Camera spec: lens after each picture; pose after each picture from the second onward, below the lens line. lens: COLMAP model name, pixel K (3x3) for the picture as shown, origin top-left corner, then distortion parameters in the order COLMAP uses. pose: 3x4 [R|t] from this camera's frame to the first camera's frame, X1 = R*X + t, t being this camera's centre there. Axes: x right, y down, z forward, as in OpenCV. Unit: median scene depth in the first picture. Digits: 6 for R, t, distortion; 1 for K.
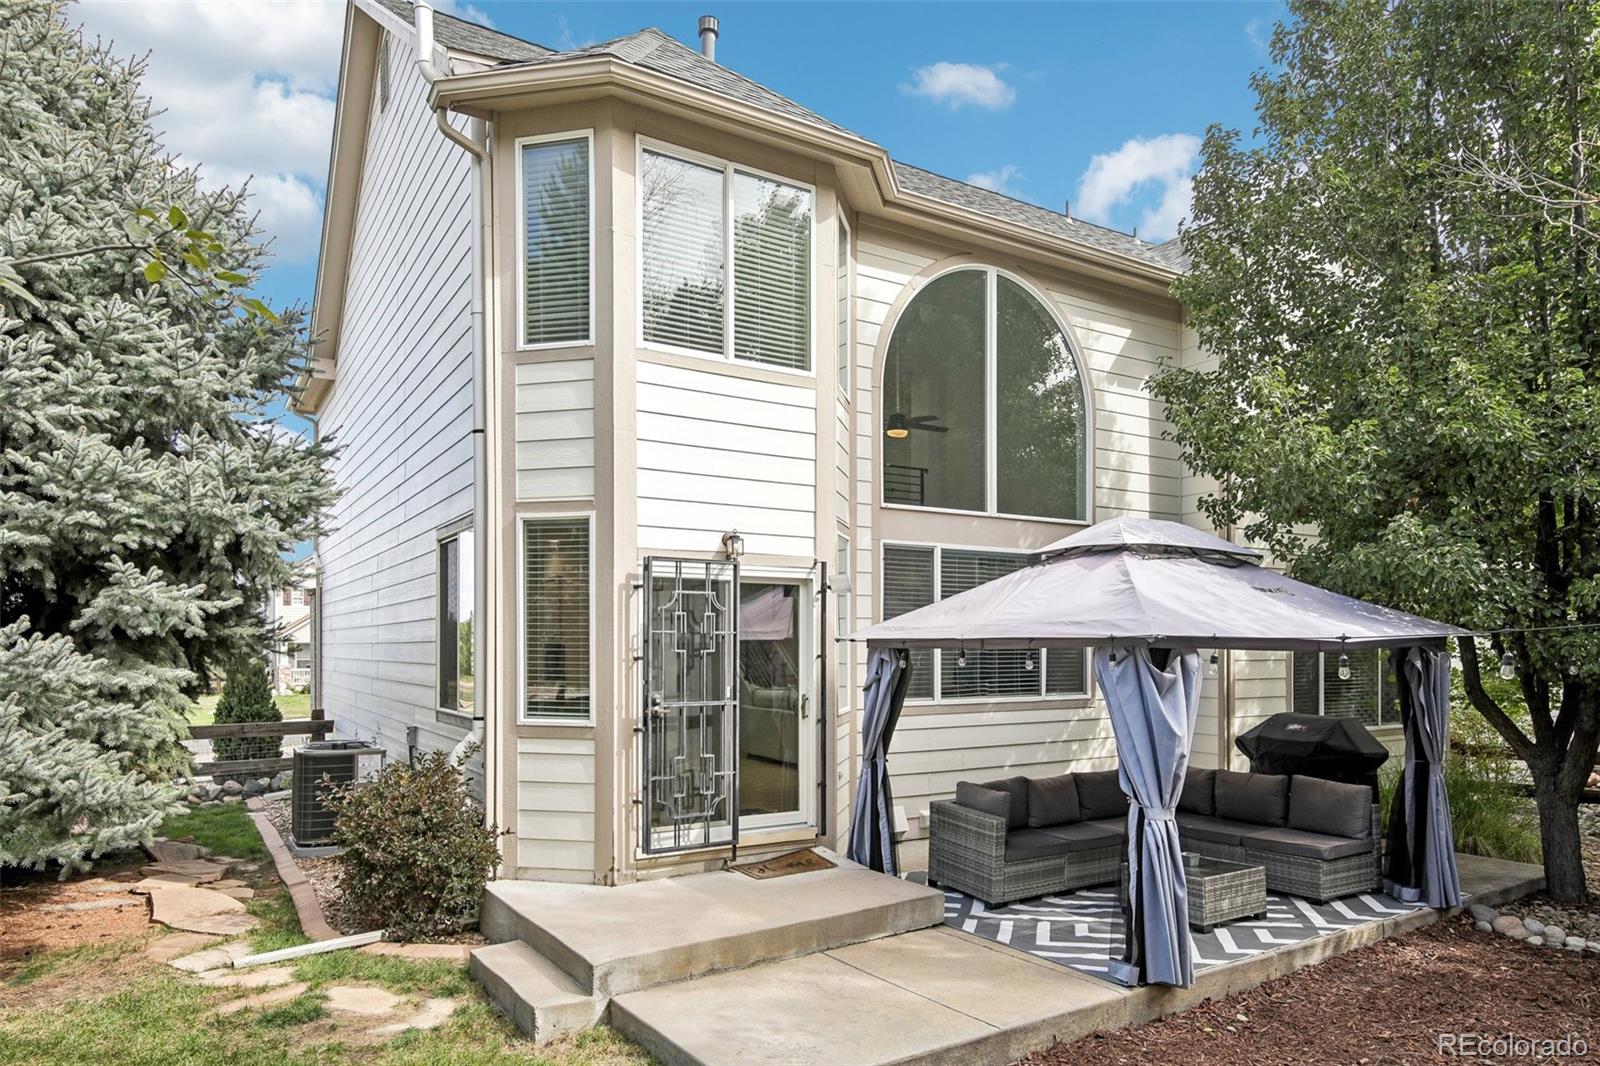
lens RADIAL K [[993.1, 0, 803.5], [0, 993.1, 634.4], [0, 0, 1]] dist [0.003020, -0.000681]
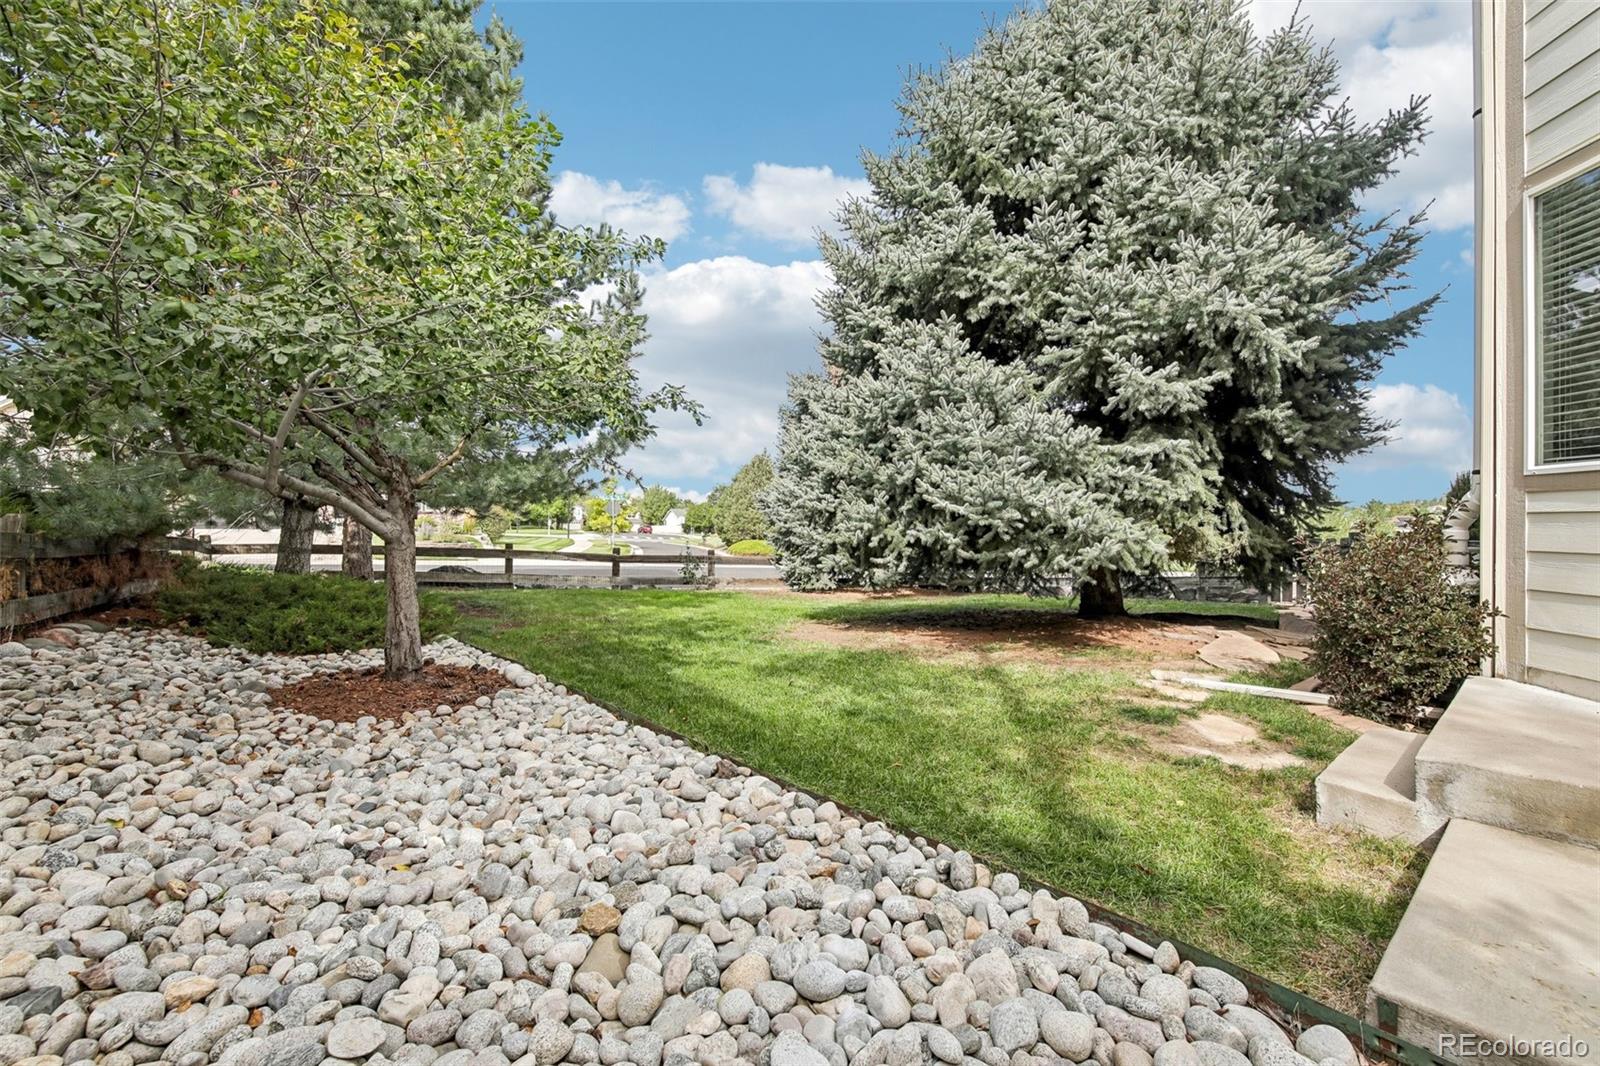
lens RADIAL K [[716.2, 0, 794.1], [0, 716.2, 545.8], [0, 0, 1]] dist [-0.019767, -0.001110]
pose [[0.112563, 0.025473, -0.993318, 0.204743], [-0.000193, 0.999672, 0.025614, 0.150627], [0.993645, -0.002692, 0.112531, 0.449948]]
